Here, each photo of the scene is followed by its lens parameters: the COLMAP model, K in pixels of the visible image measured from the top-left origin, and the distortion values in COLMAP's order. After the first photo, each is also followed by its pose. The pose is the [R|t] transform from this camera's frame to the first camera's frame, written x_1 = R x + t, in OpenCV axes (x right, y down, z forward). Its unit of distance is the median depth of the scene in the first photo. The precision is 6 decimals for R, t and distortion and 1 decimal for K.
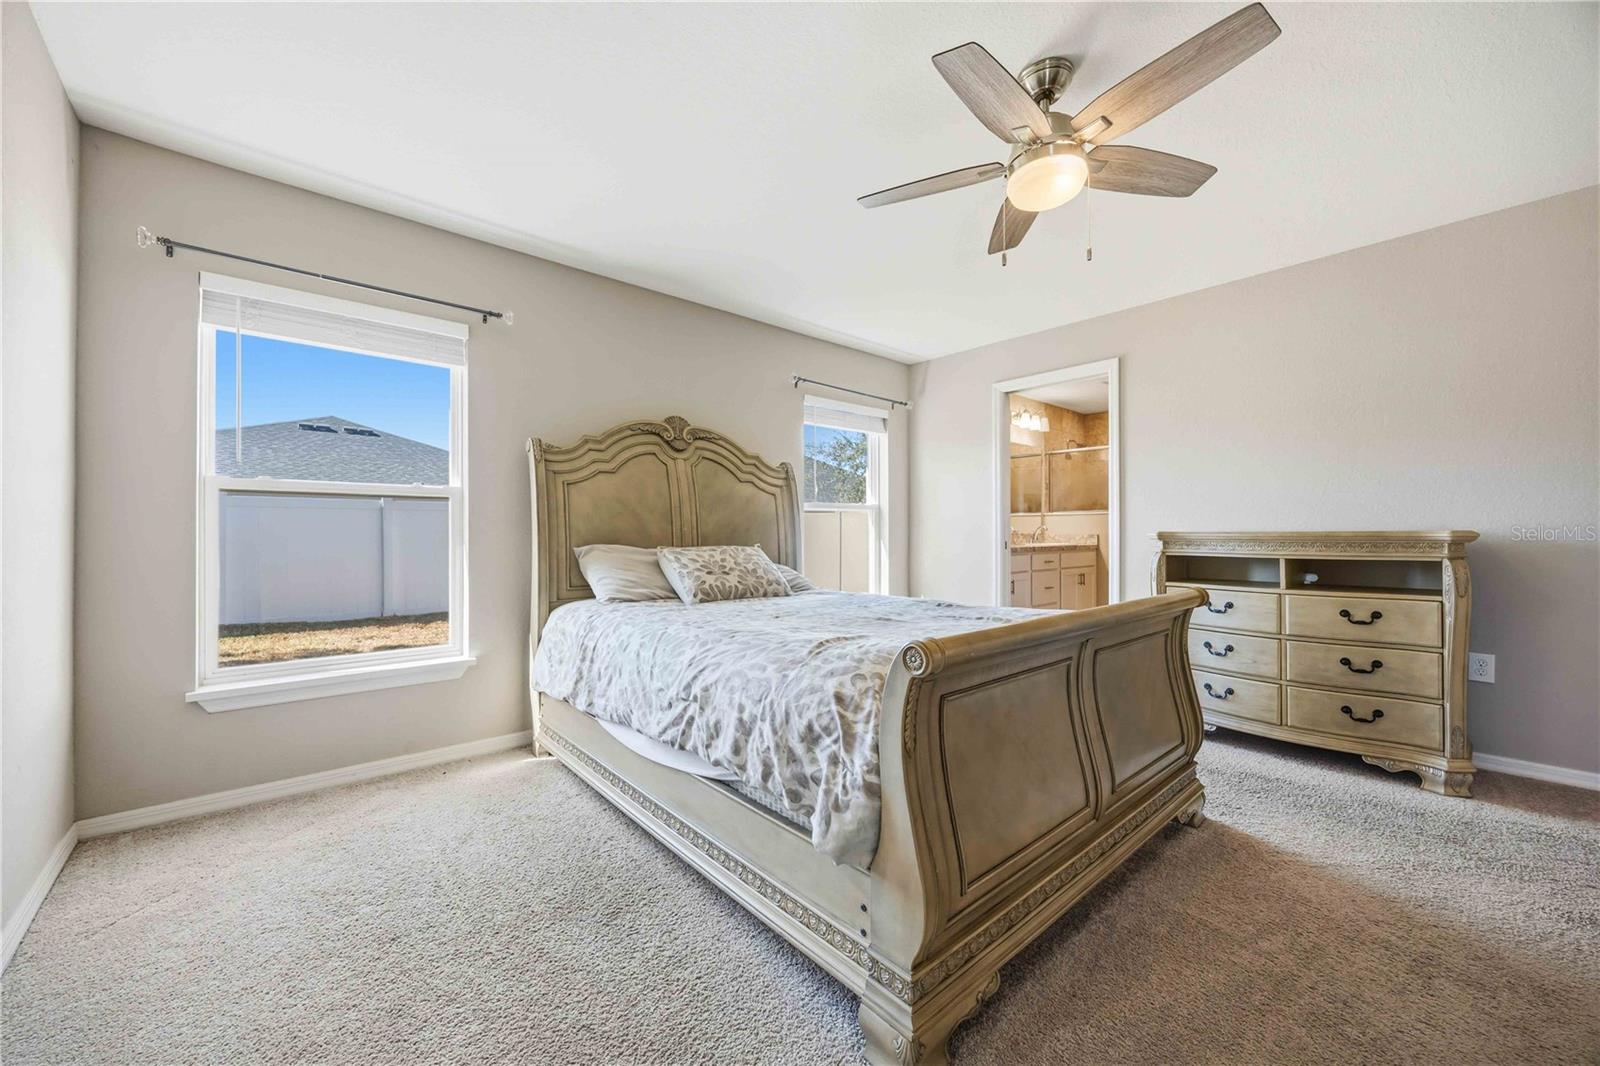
lens RADIAL K [[609.3, 0, 796.1], [0, 609.3, 534.4], [0, 0, 1]] dist [-0.005480, 0.000570]
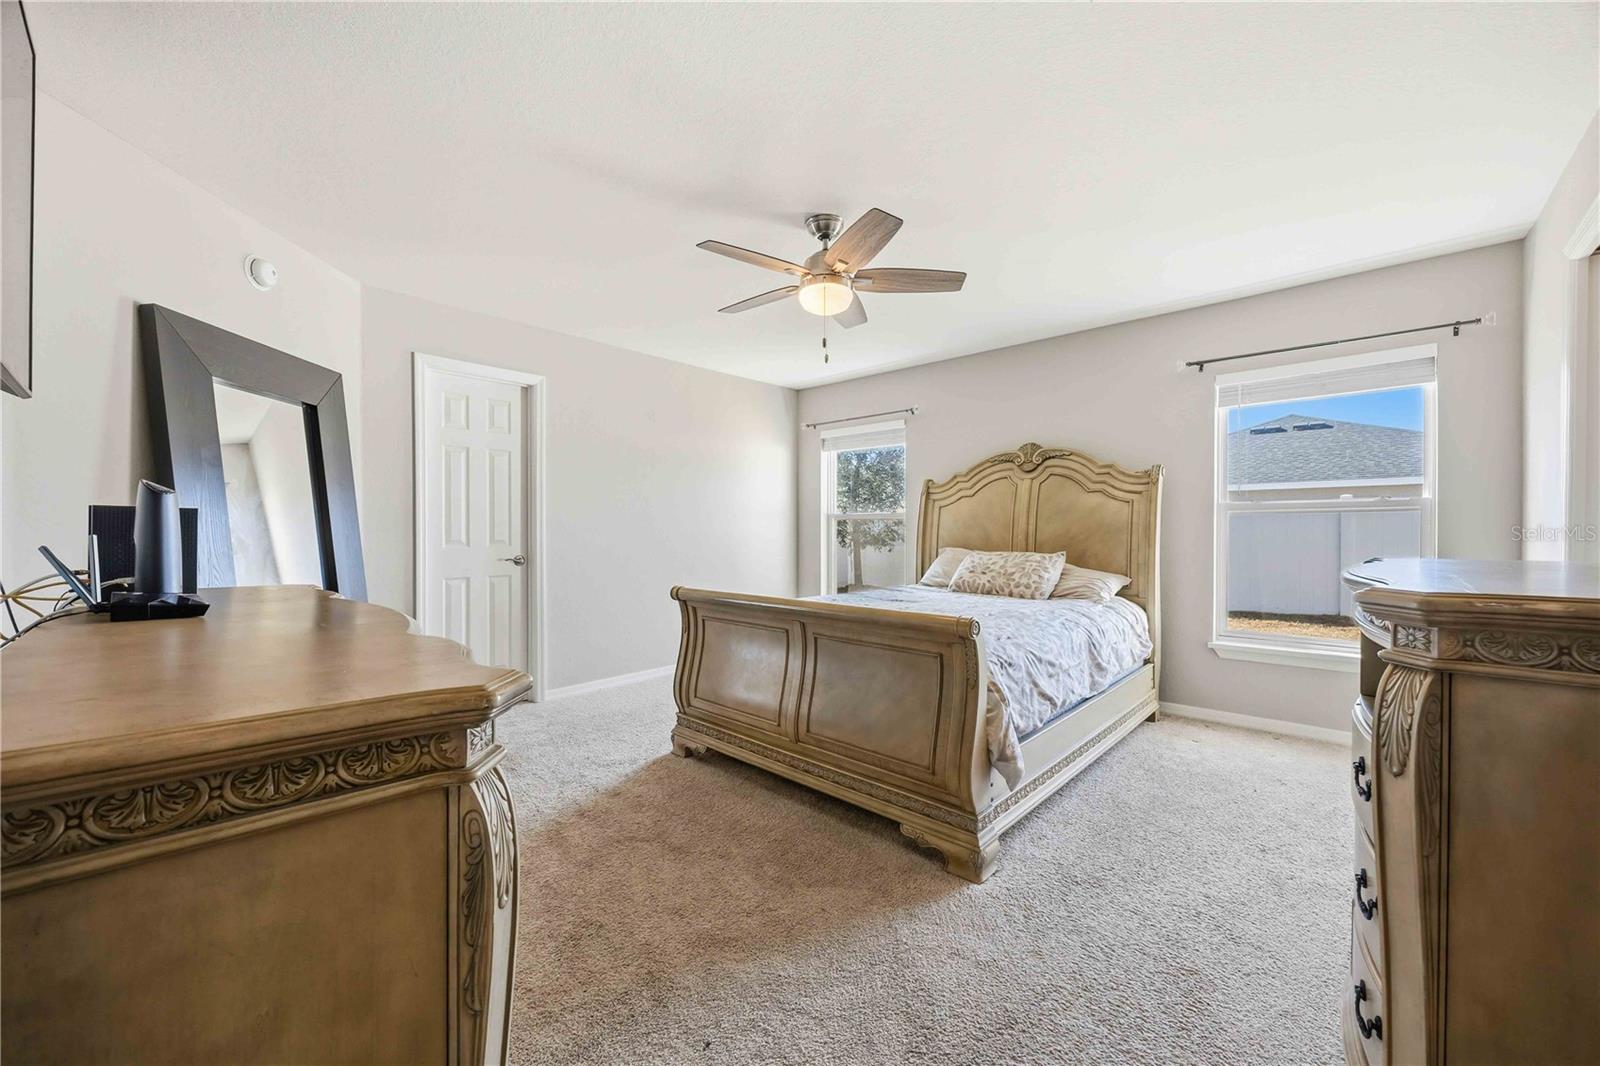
lens RADIAL K [[609.3, 0, 801.4], [0, 609.3, 535.2], [0, 0, 1]] dist [-0.005480, 0.000570]
pose [[0.102800, 0.008740, -0.994664, 0.974766], [0.002080, 0.999957, 0.009002, -0.024397], [0.994700, -0.002995, 0.102778, 0.436035]]
